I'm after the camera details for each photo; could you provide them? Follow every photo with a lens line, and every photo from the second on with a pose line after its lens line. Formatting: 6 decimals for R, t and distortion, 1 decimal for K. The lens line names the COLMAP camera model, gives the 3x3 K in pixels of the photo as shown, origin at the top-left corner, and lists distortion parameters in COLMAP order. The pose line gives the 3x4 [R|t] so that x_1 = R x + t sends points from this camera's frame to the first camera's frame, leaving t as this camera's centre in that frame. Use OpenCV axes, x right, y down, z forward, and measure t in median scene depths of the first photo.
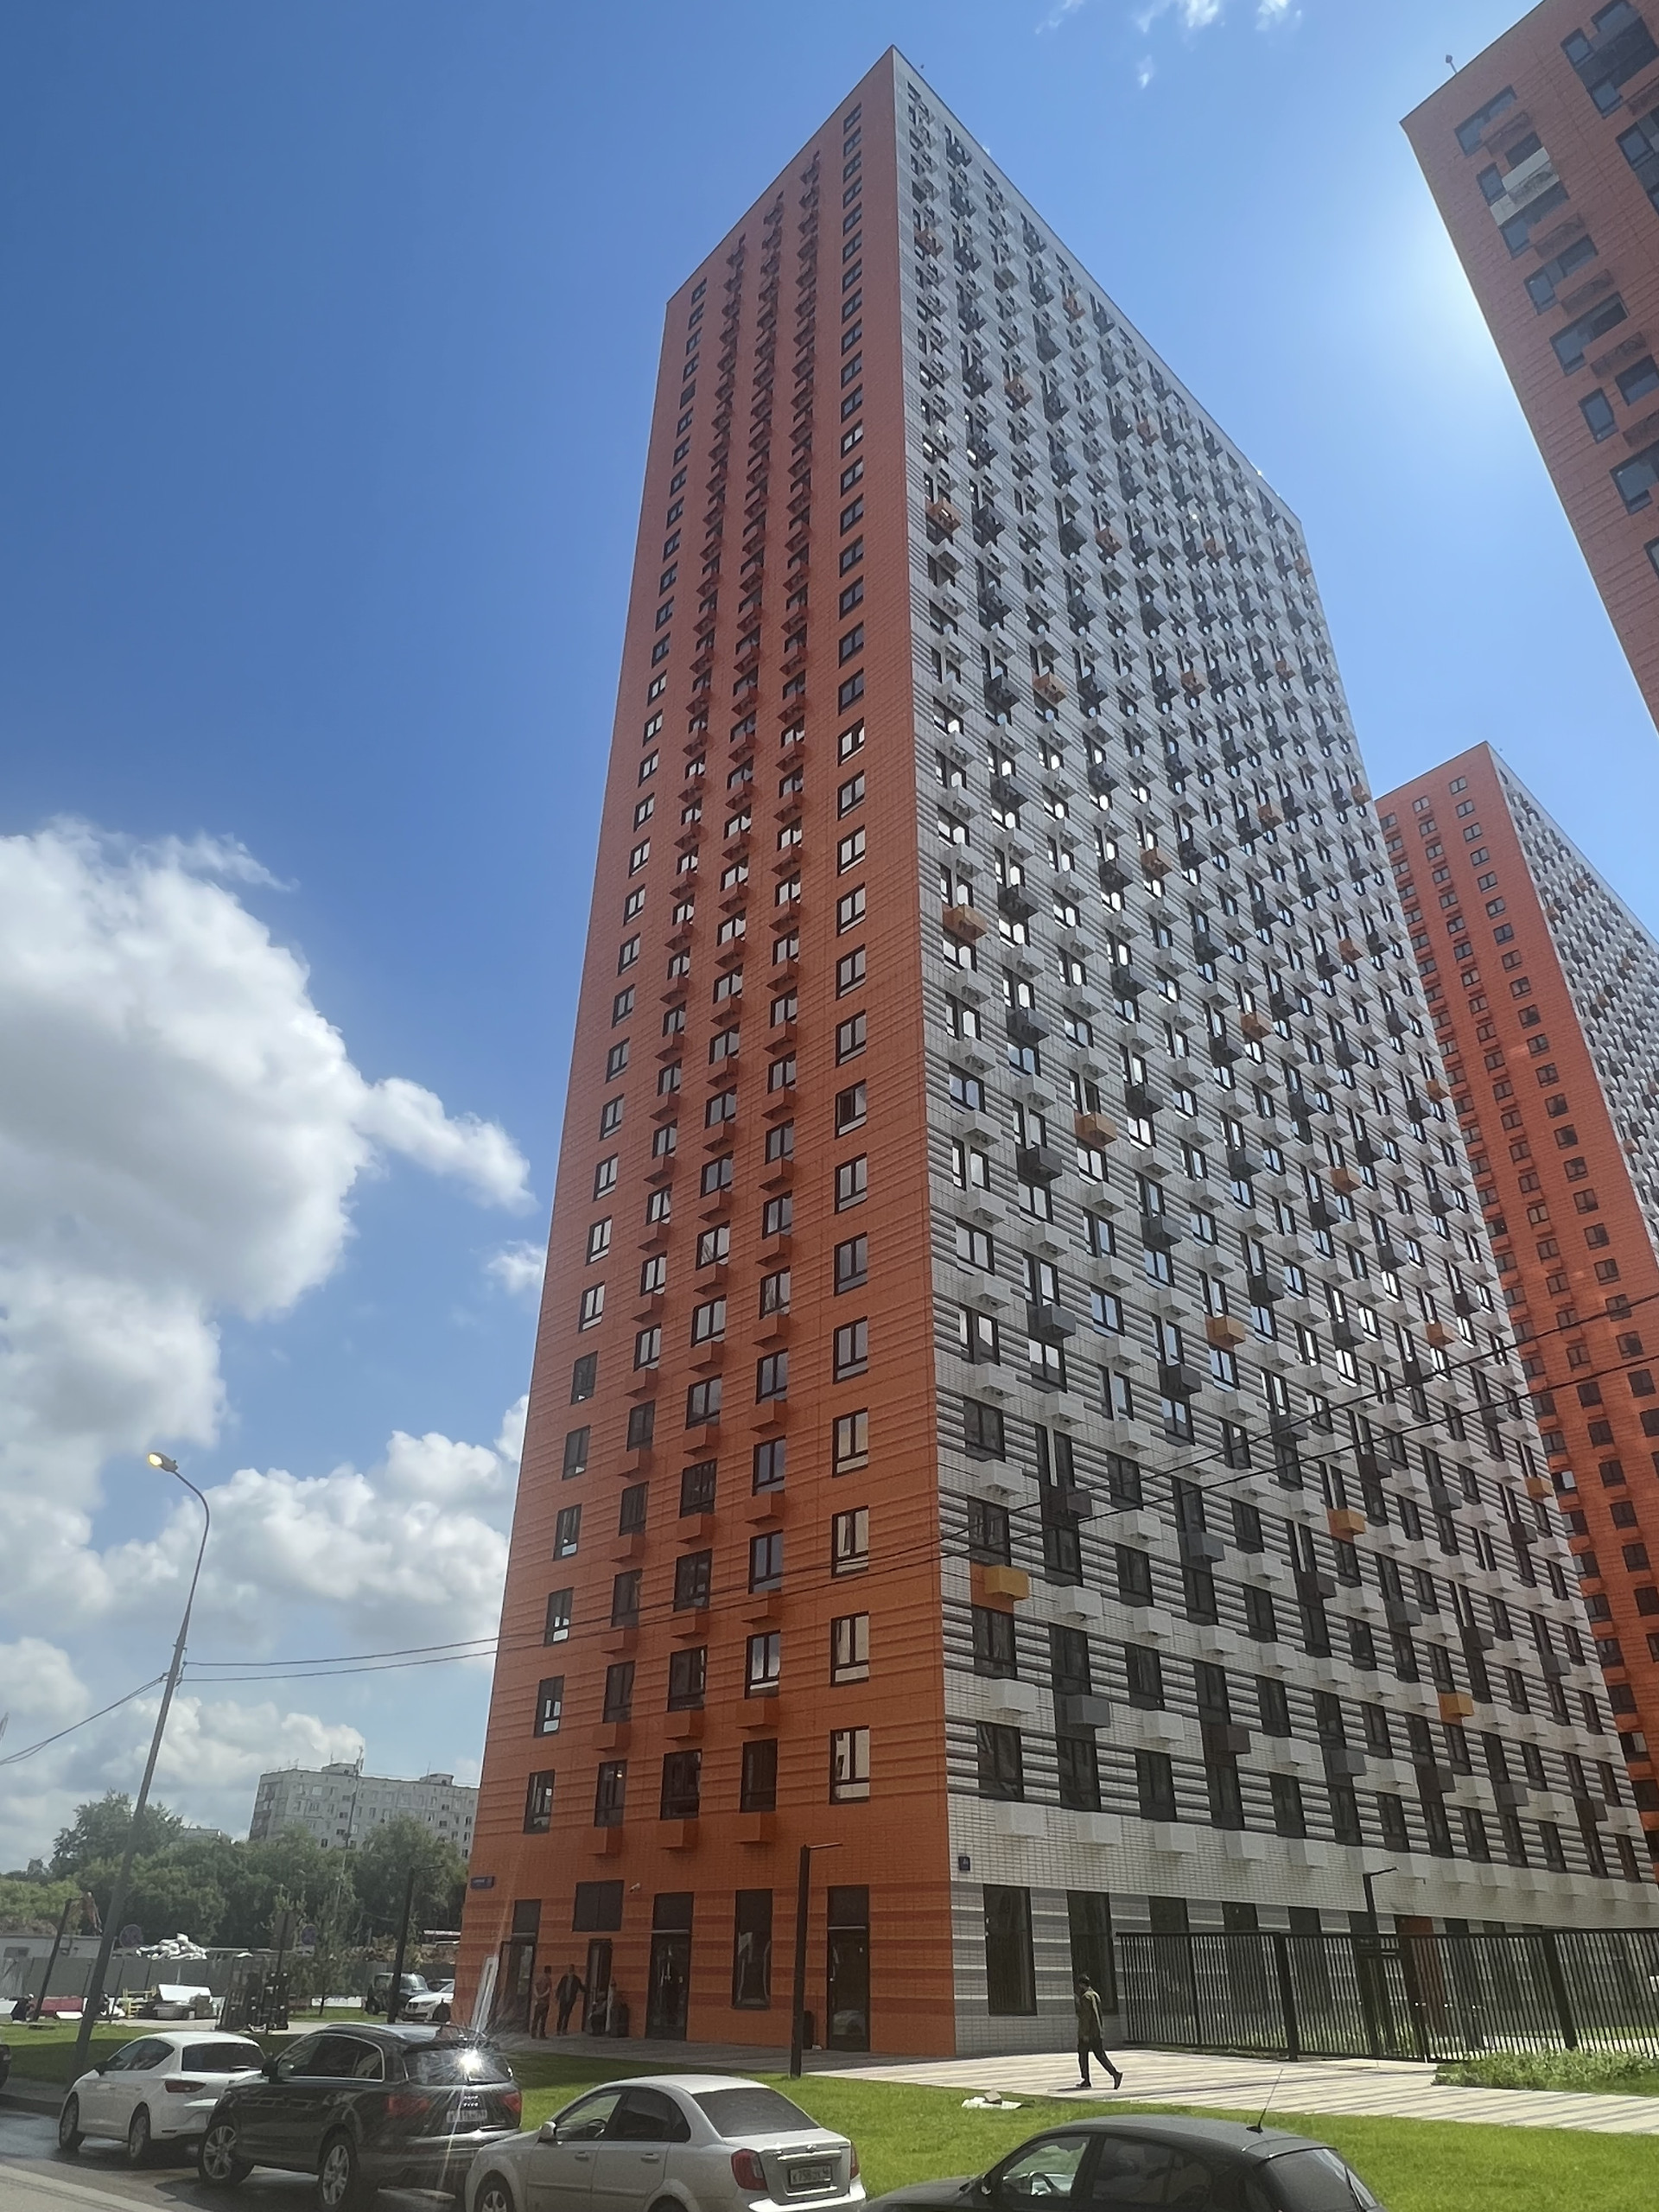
lens RADIAL K [[1408.7, 0, 829.5], [0, 1408.7, 1106.0], [0, 0, 1]] dist [0.001939, 0.000416]
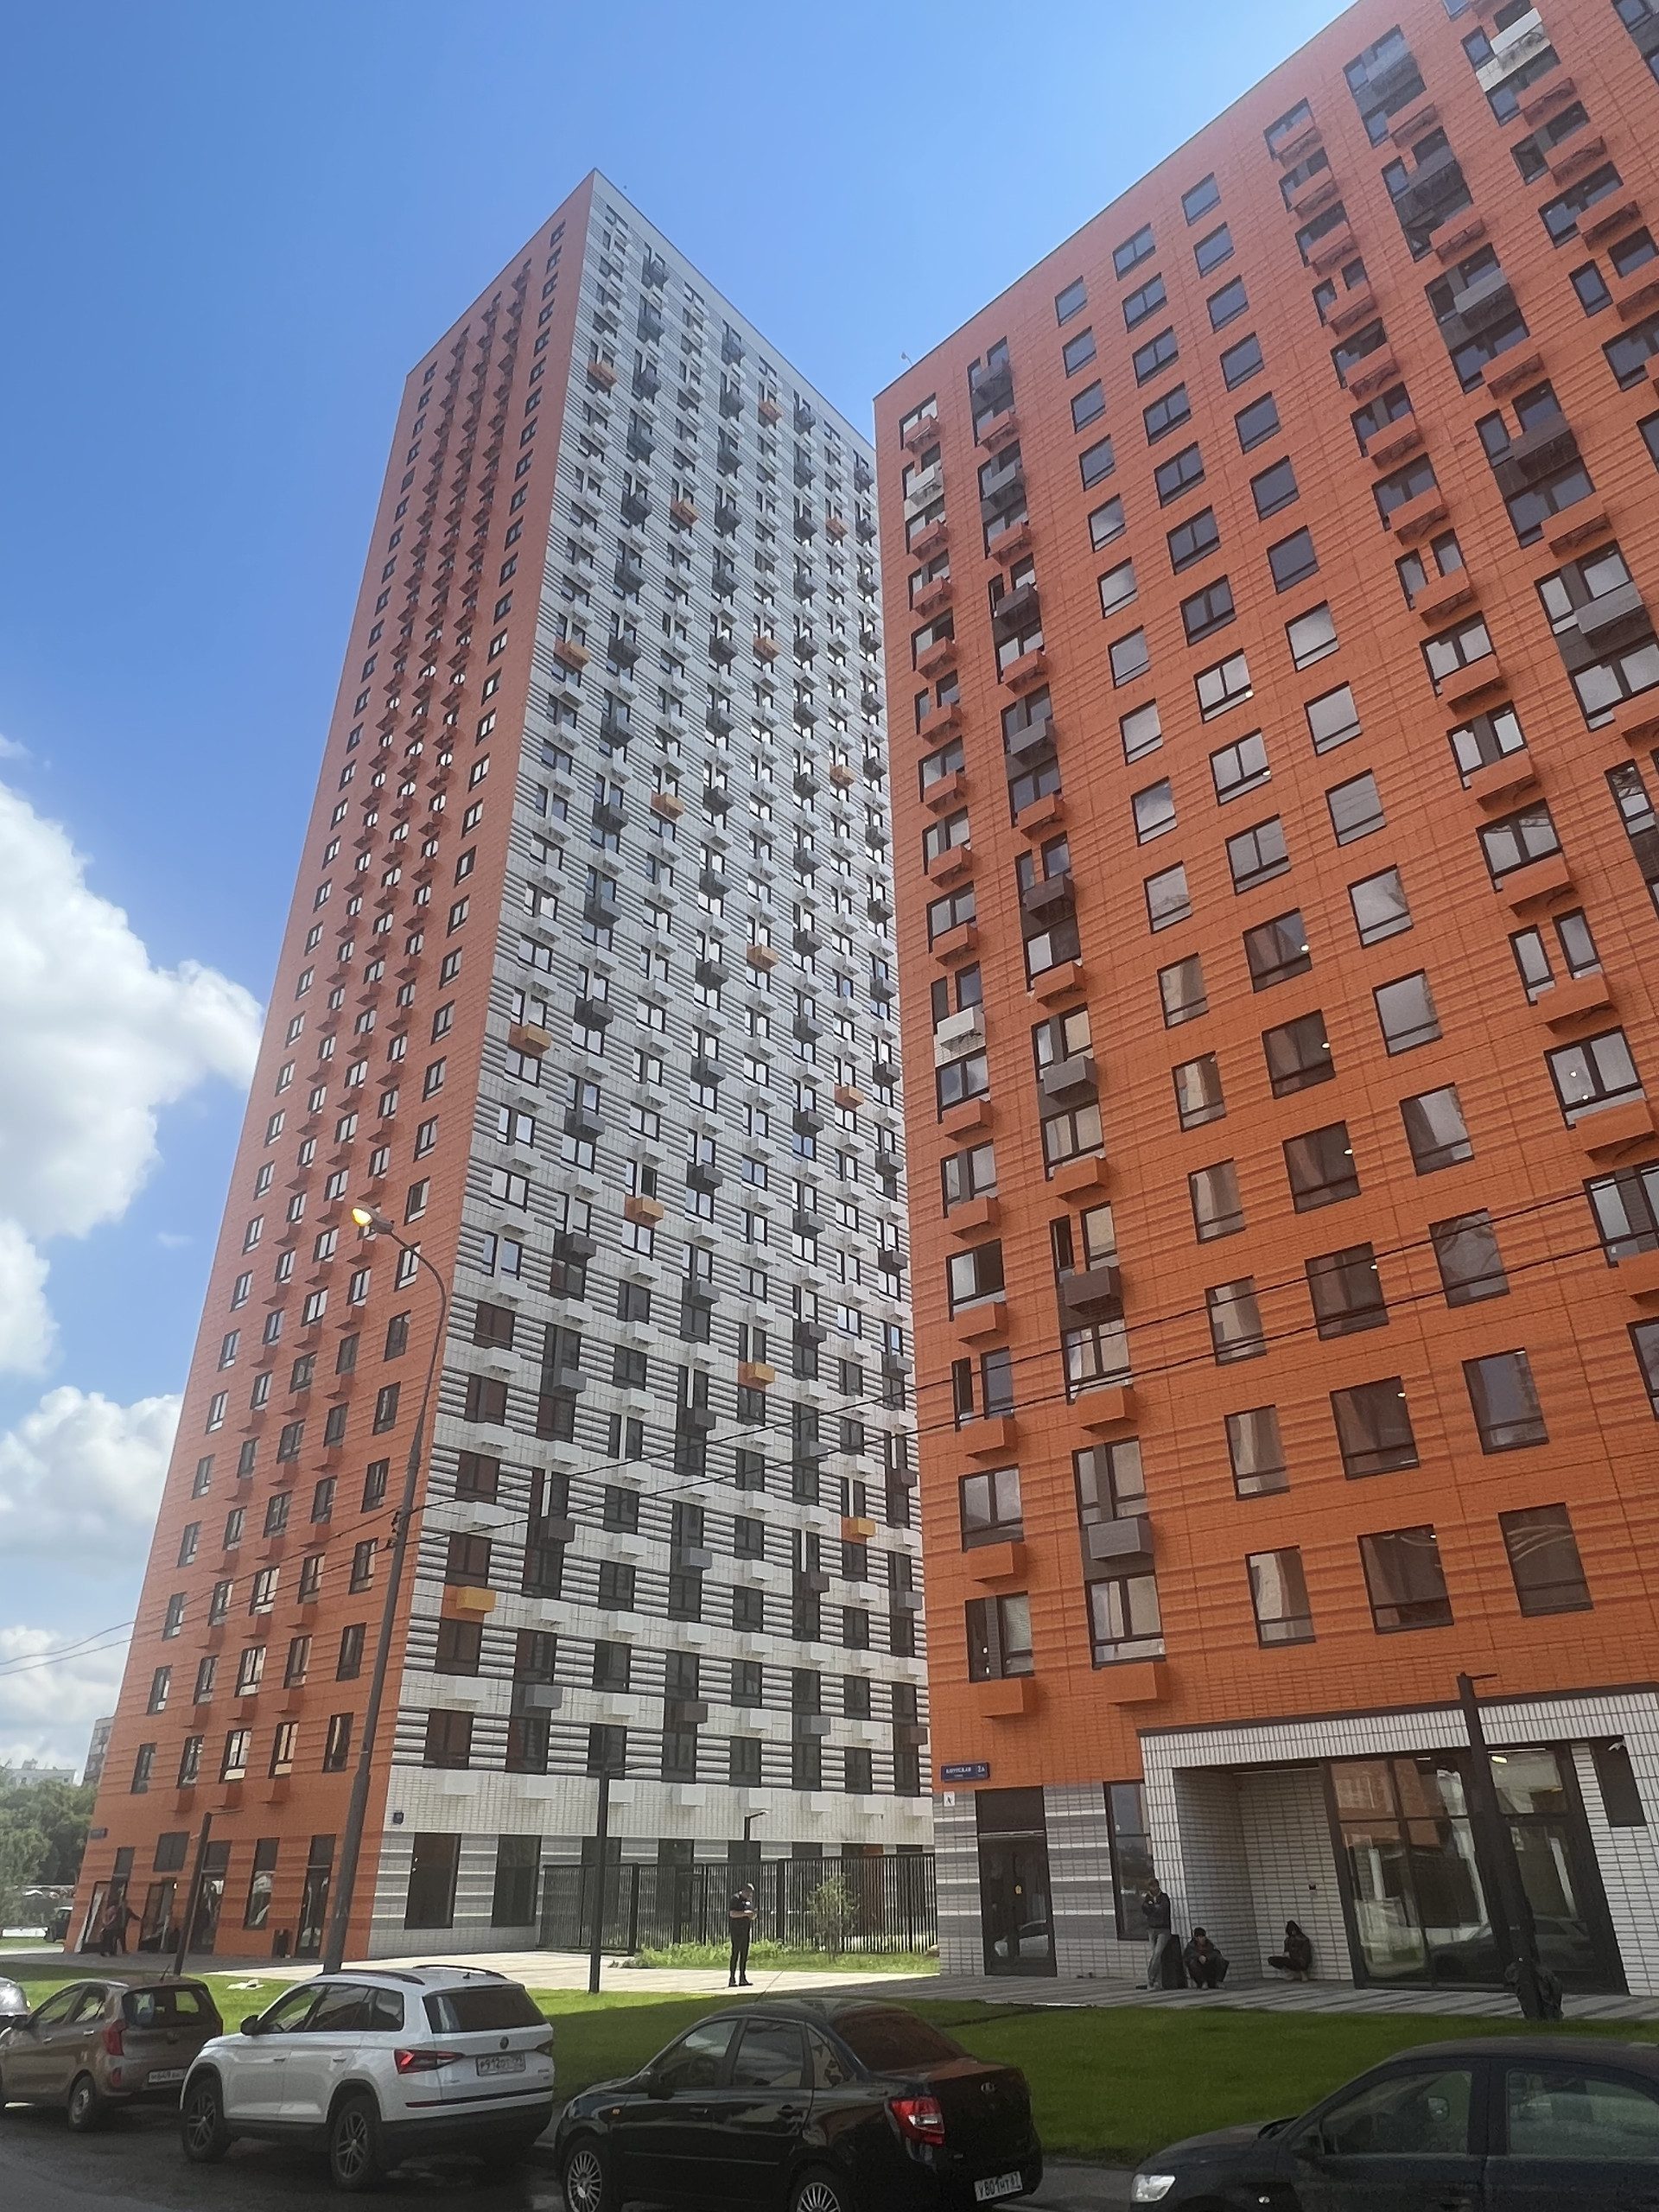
lens RADIAL K [[1462.1, 0, 821.7], [0, 1462.1, 1046.0], [0, 0, 1]] dist [-0.045543, 0.056357]
pose [[0.998929, 0.006741, 0.045768, 0.332377], [-0.007708, 0.999750, 0.020987, -0.174974], [-0.045615, -0.021317, 0.998732, -0.290270]]
